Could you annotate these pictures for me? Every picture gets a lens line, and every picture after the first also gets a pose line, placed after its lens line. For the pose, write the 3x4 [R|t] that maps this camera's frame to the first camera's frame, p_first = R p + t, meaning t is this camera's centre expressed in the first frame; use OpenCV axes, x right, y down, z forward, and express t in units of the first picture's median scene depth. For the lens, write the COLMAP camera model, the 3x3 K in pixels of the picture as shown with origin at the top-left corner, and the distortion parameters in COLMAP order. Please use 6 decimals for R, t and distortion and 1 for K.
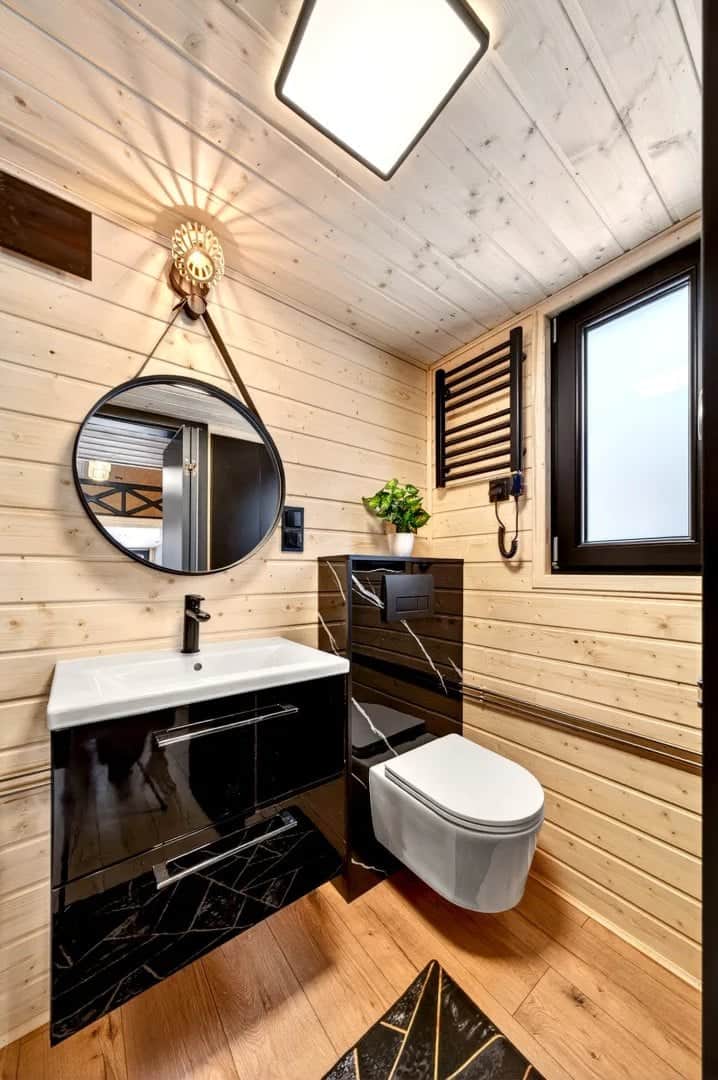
lens RADIAL K [[378.1, 0, 356.3], [0, 378.1, 564.4], [0, 0, 1]] dist [-0.000401, 0.000248]
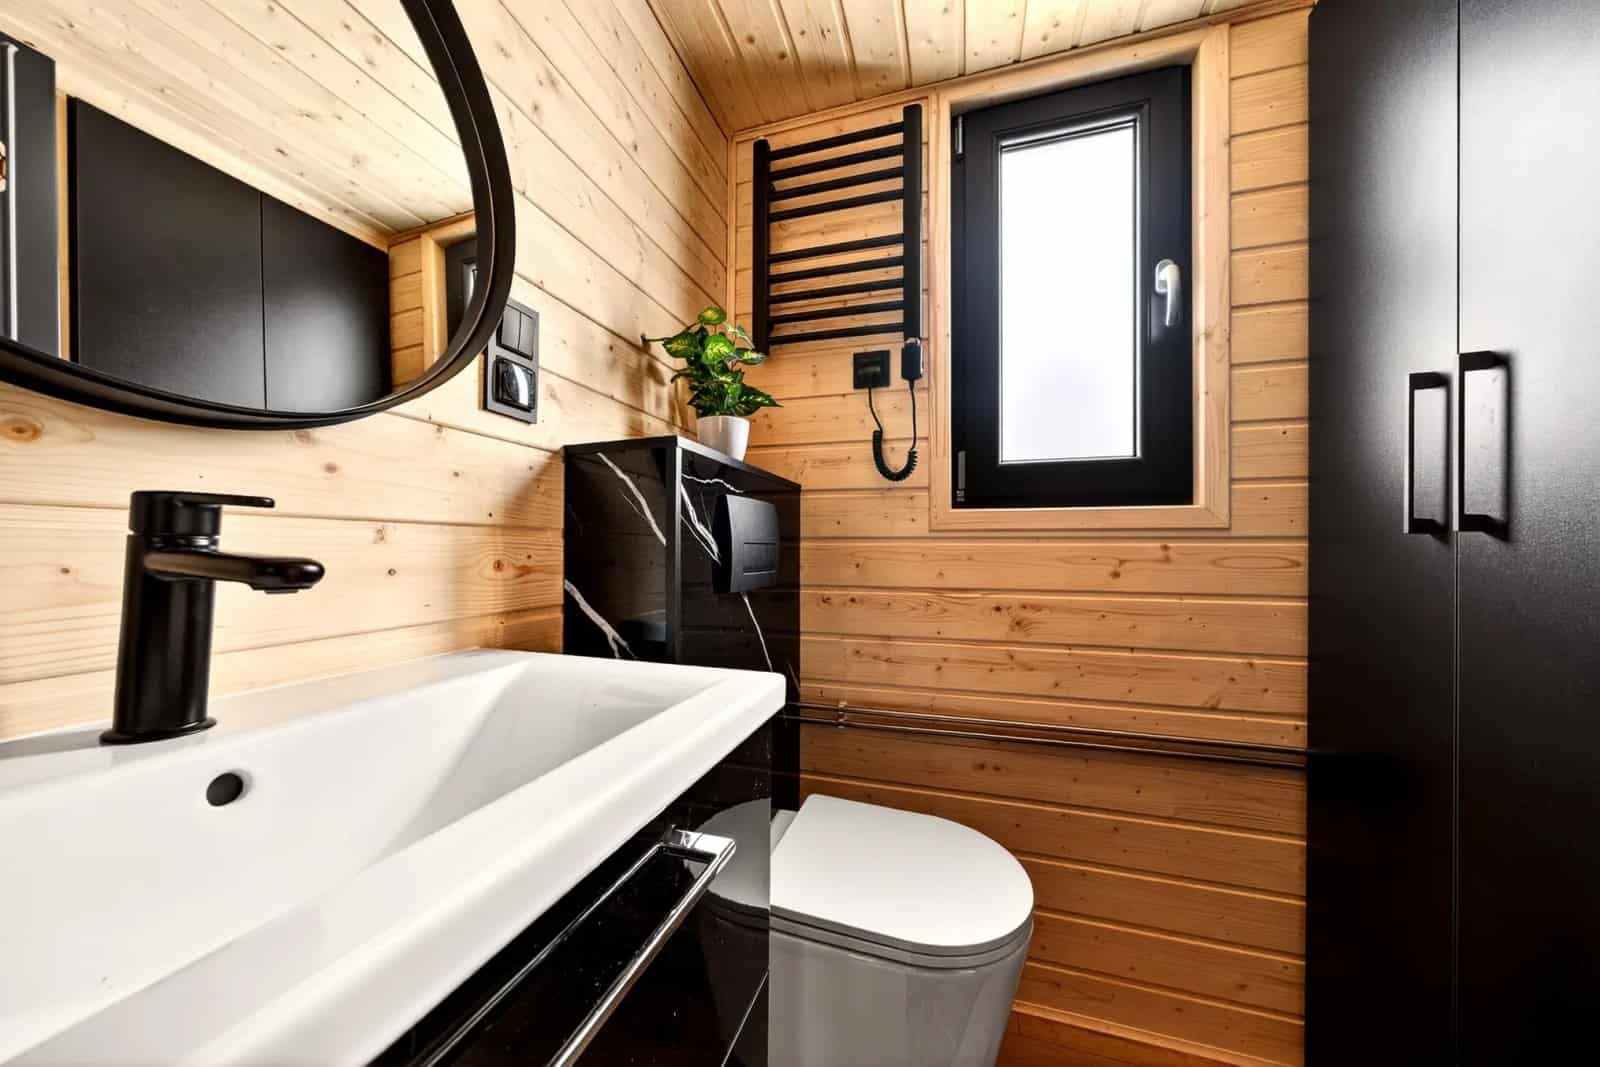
lens RADIAL K [[560.1, 0, 795.9], [0, 560.1, 540.2], [0, 0, 1]] dist [-0.000401, 0.000248]
pose [[0.814015, 0.011455, 0.580732, -0.247485], [-0.011799, 0.999925, -0.003185, 0.081981], [-0.580725, -0.004259, 0.814089, 0.364912]]
